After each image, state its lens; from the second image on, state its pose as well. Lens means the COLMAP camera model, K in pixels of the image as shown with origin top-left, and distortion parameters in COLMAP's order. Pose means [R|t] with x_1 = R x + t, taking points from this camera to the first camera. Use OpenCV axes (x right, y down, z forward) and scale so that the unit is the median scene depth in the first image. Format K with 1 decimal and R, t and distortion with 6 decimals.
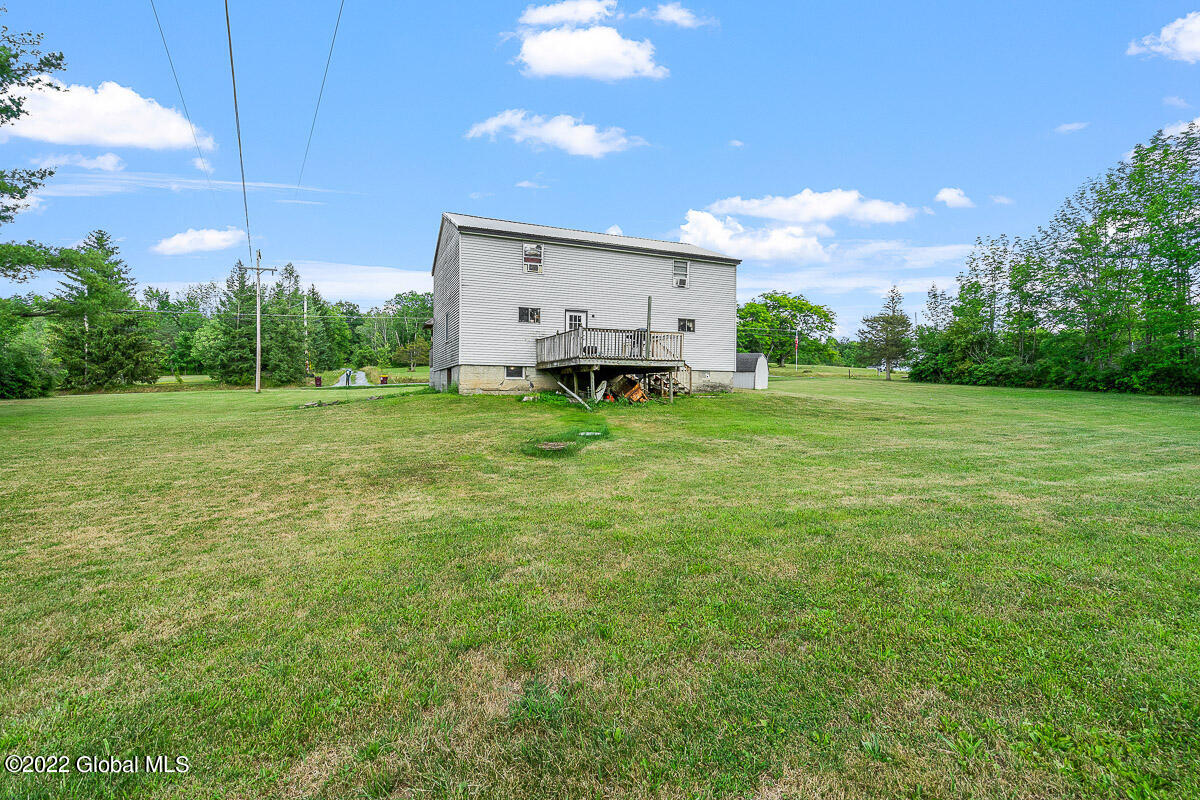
lens RADIAL K [[558.0, 0, 606.9], [0, 558.0, 400.2], [0, 0, 1]] dist [0.000760, 0.000645]
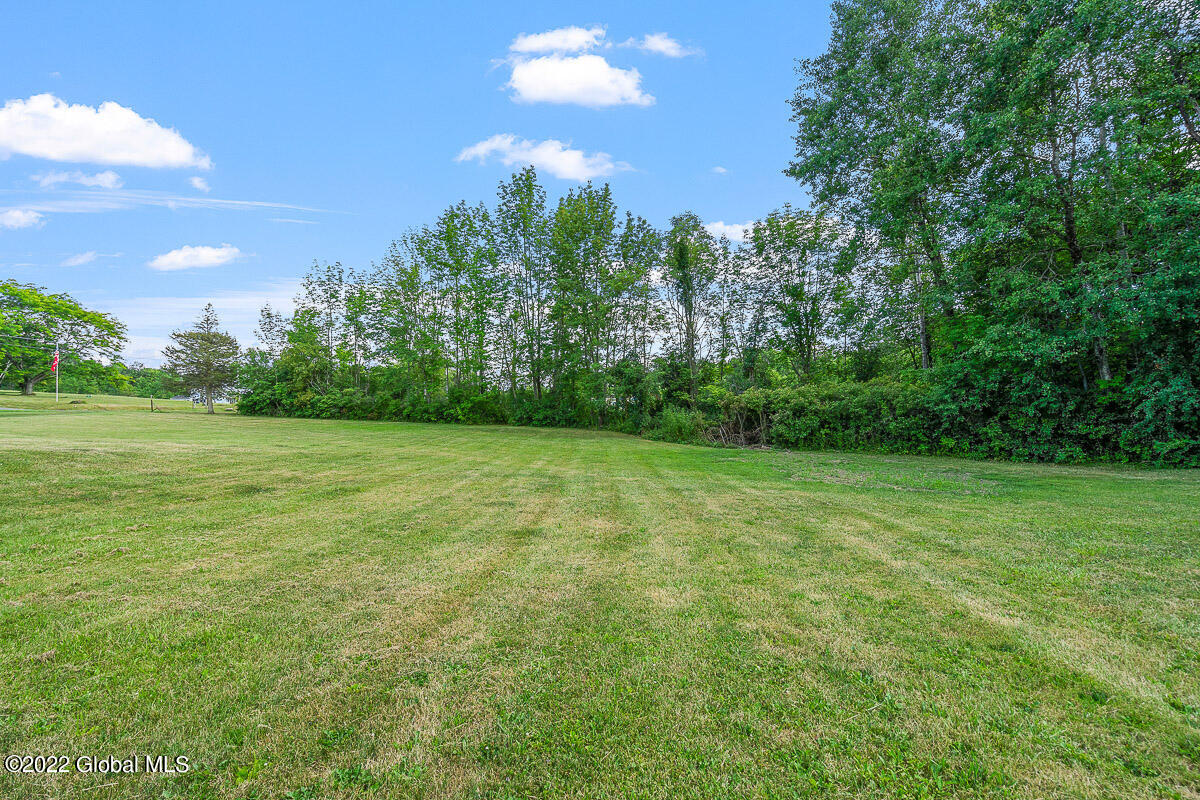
lens RADIAL K [[558.0, 0, 606.9], [0, 558.0, 400.2], [0, 0, 1]] dist [0.000760, 0.000645]
pose [[0.451761, 0.012421, 0.892052, 0.080441], [0.040519, 0.998586, -0.034424, -0.007947], [-0.891218, 0.051696, 0.450619, 0.220263]]
